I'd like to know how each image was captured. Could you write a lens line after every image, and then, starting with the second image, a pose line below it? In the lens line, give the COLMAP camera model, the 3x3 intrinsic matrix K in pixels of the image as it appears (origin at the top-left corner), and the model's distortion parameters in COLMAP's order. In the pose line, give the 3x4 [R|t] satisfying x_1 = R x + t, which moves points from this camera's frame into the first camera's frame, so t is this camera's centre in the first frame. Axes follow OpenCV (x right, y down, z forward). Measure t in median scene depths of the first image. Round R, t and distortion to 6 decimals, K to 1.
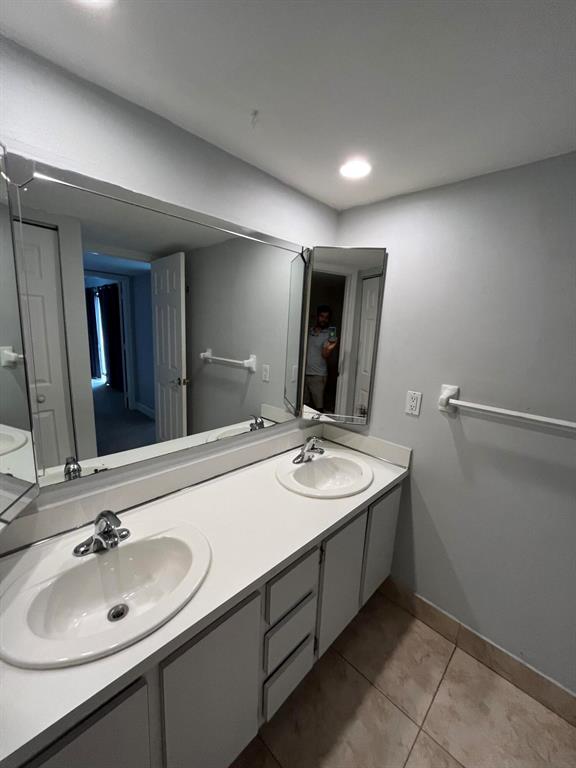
lens RADIAL K [[308.4, 0, 287.2], [0, 308.4, 383.8], [0, 0, 1]] dist [-0.002513, 0.000071]
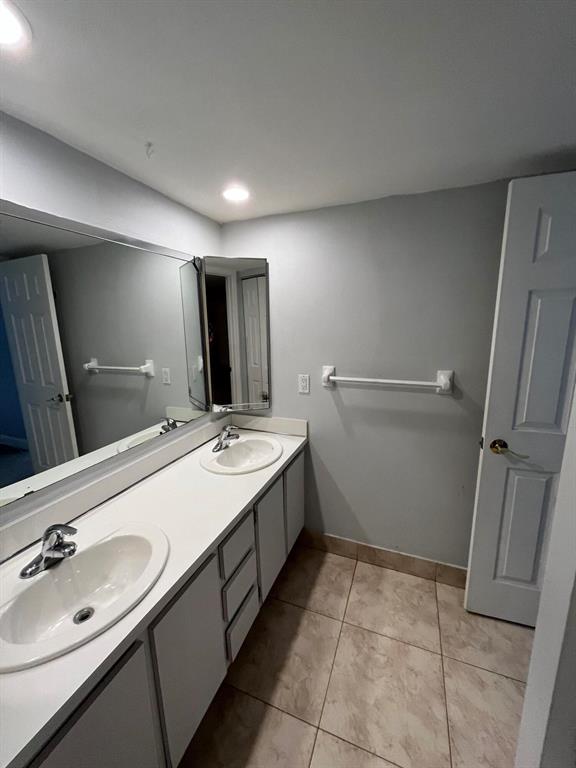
lens RADIAL K [[308.4, 0, 288.8], [0, 308.4, 383.6], [0, 0, 1]] dist [-0.002513, 0.000071]
pose [[0.921570, -0.136427, 0.363450, -0.109343], [0.131528, 0.990571, 0.038323, 0.006555], [-0.365252, 0.012487, 0.930825, -0.150316]]
